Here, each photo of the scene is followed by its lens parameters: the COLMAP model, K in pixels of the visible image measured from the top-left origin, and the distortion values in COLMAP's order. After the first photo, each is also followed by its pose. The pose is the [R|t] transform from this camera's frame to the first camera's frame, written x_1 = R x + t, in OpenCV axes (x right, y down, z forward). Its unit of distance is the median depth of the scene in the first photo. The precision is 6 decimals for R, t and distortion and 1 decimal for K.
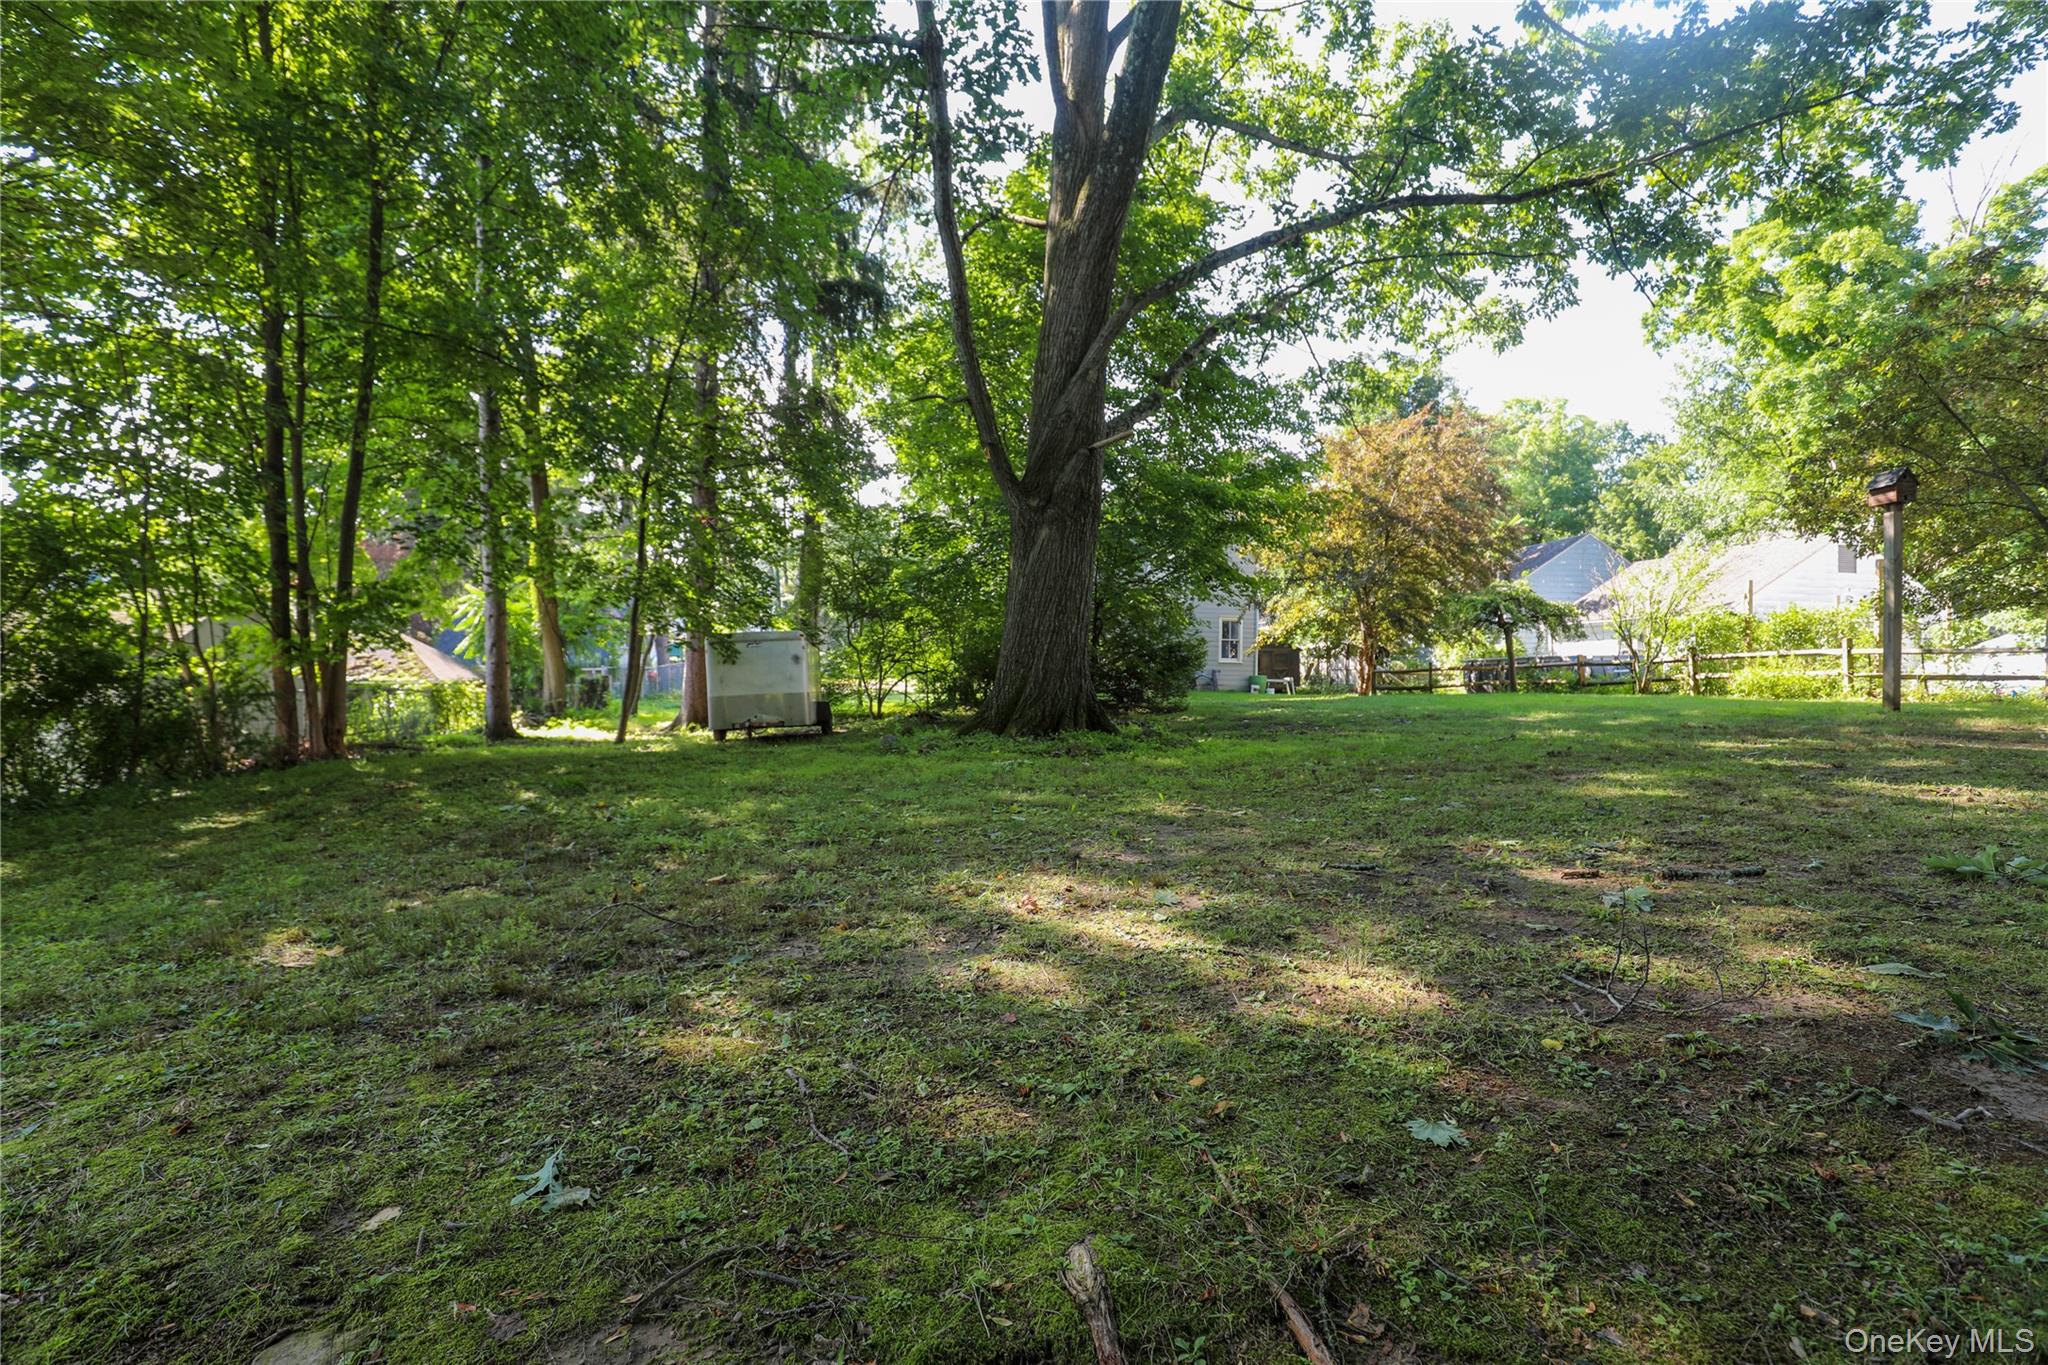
lens RADIAL K [[935.6, 0, 1012.4], [0, 935.6, 690.0], [0, 0, 1]] dist [-0.039378, 0.008762]
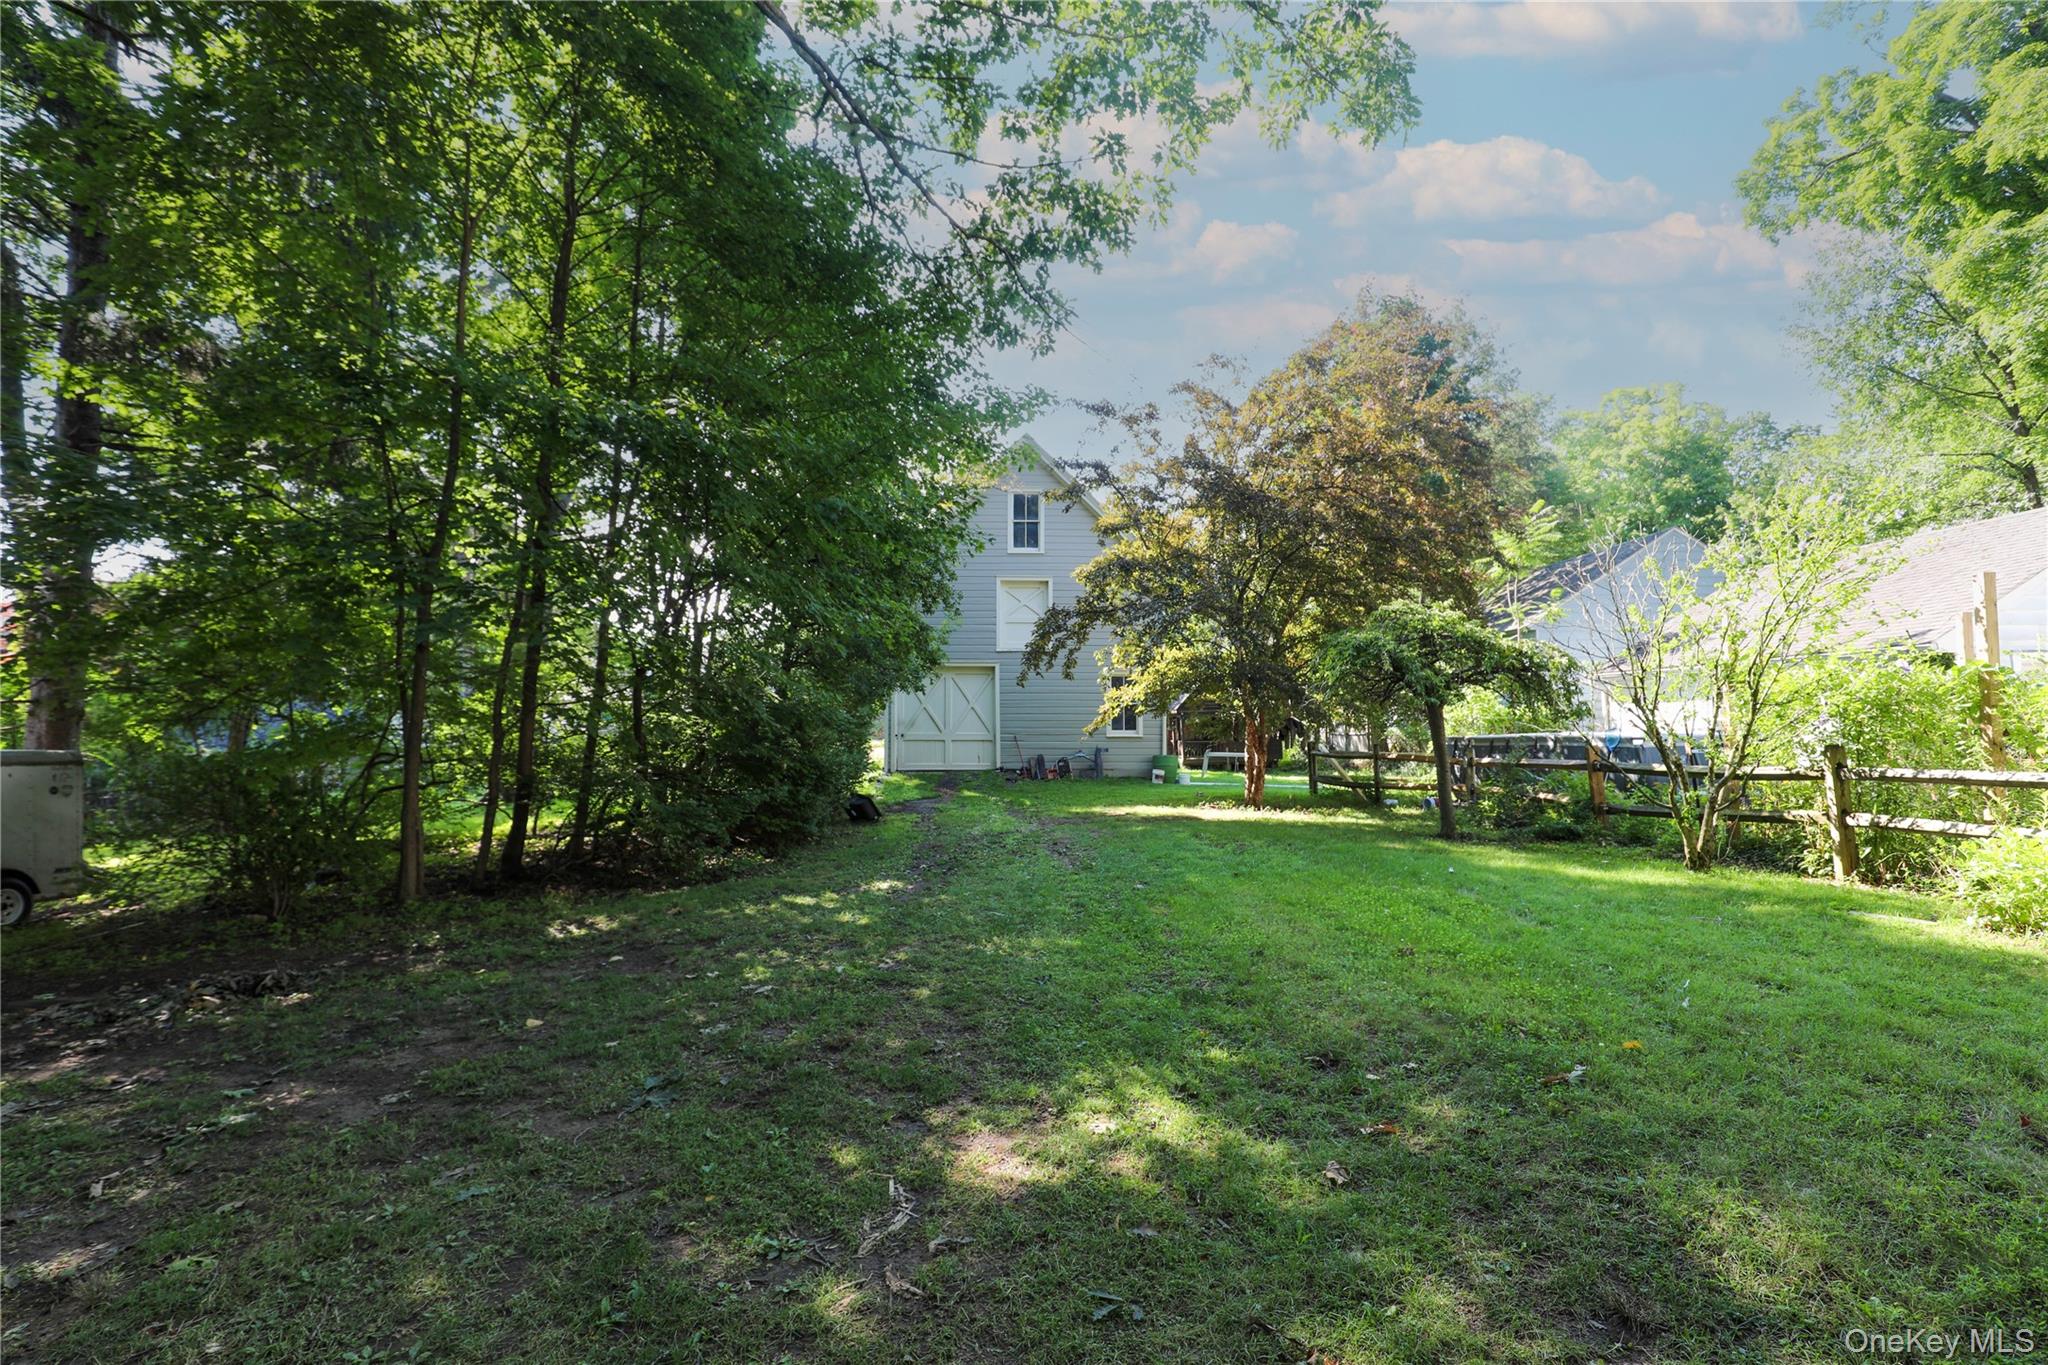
lens RADIAL K [[939.3, 0, 1024.0], [0, 939.3, 682.5], [0, 0, 1]] dist [-0.025659, 0.009503]
pose [[0.994109, -0.019914, -0.106542, 0.223623], [0.013946, 0.998307, -0.056470, -0.029597], [0.107486, 0.054652, 0.992703, 0.288092]]
